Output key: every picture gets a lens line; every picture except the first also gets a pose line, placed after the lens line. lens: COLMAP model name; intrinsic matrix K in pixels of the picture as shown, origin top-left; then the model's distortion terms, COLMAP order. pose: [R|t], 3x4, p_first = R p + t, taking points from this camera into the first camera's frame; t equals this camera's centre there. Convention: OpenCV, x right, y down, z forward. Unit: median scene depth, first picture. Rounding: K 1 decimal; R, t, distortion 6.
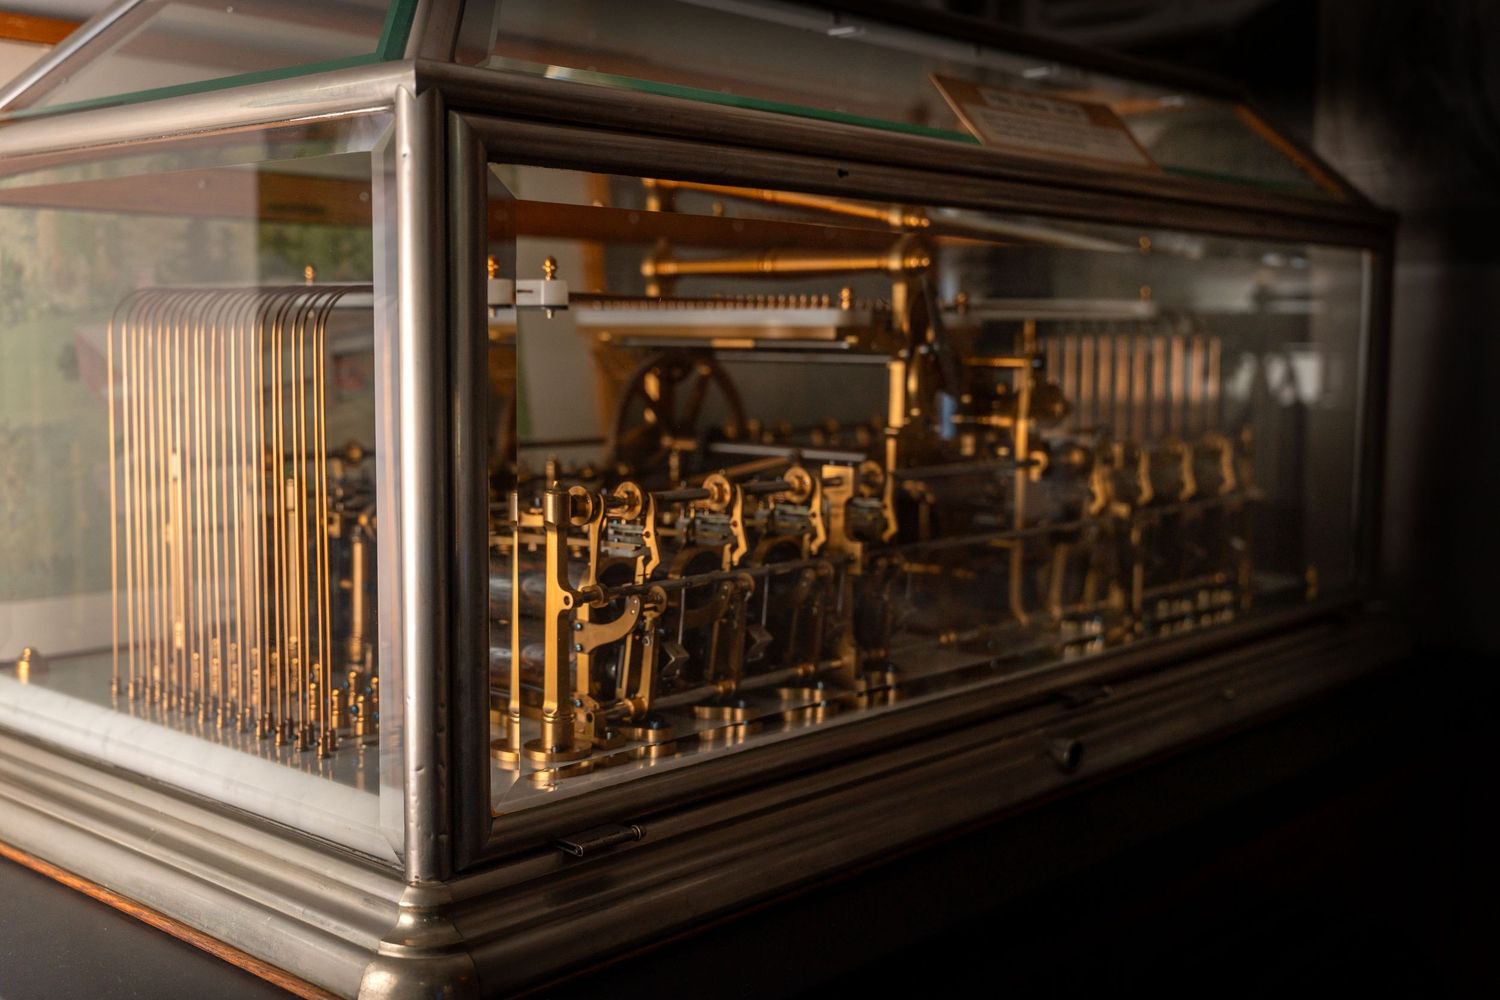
lens RADIAL K [[1692.7, 0, 750.0], [0, 1692.7, 500.0], [0, 0, 1]] dist [-0.006543, -0.002571]
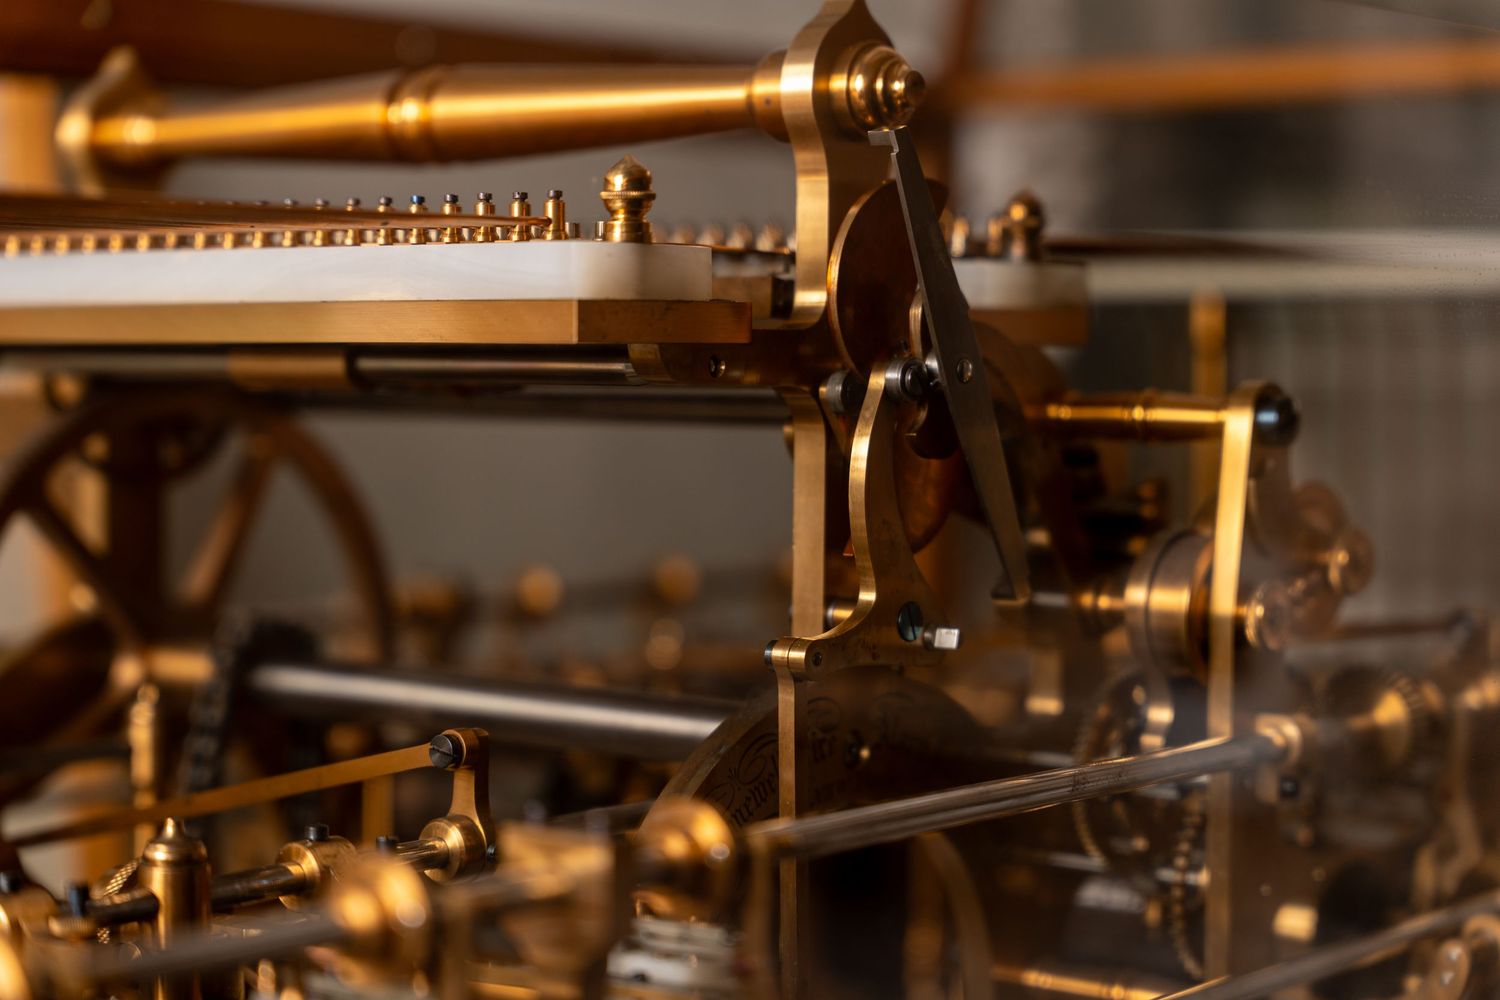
lens RADIAL K [[2827.7, 0, 750.0], [0, 2827.7, 500.0], [0, 0, 1]] dist [-0.002531, -0.059068]
pose [[0.999961, -0.006447, 0.006110, 0.074072], [0.006683, 0.999200, -0.039441, -0.047971], [-0.005851, 0.039480, 0.999203, 0.503134]]
